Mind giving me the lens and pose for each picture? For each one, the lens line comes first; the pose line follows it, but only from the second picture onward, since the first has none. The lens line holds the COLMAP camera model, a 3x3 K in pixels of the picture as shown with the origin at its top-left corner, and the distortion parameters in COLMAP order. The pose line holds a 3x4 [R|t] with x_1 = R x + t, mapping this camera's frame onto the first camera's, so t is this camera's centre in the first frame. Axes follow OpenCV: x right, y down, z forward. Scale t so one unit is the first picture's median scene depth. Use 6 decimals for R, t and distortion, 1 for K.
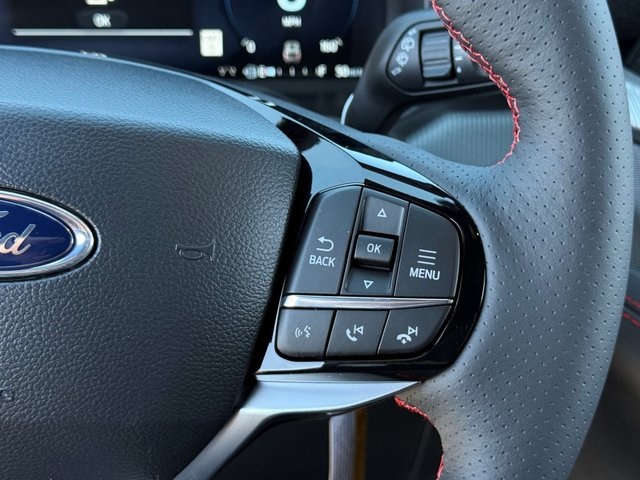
lens RADIAL K [[1104.7, 0, 320.0], [0, 1104.7, 240.0], [0, 0, 1]] dist [-0.022280, -0.064393]
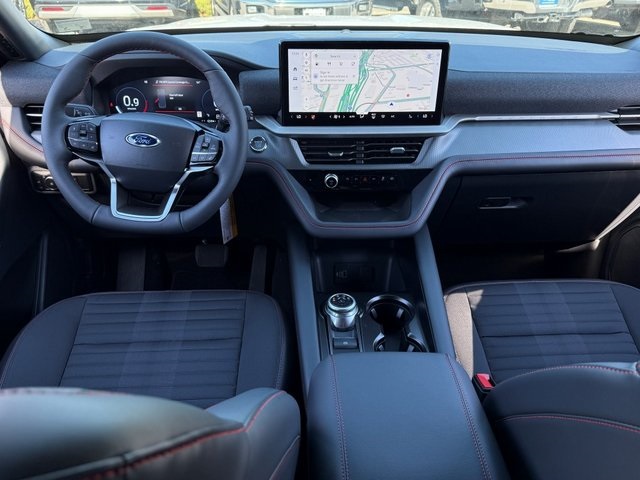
lens RADIAL K [[519.2, 0, 315.6], [0, 519.2, 242.7], [0, 0, 1]] dist [0.126484, -0.208586]
pose [[0.999713, 0.010741, -0.021415, 0.744059], [-0.009757, 0.998915, 0.045528, 0.422394], [0.021881, -0.045306, 0.998734, -2.009792]]
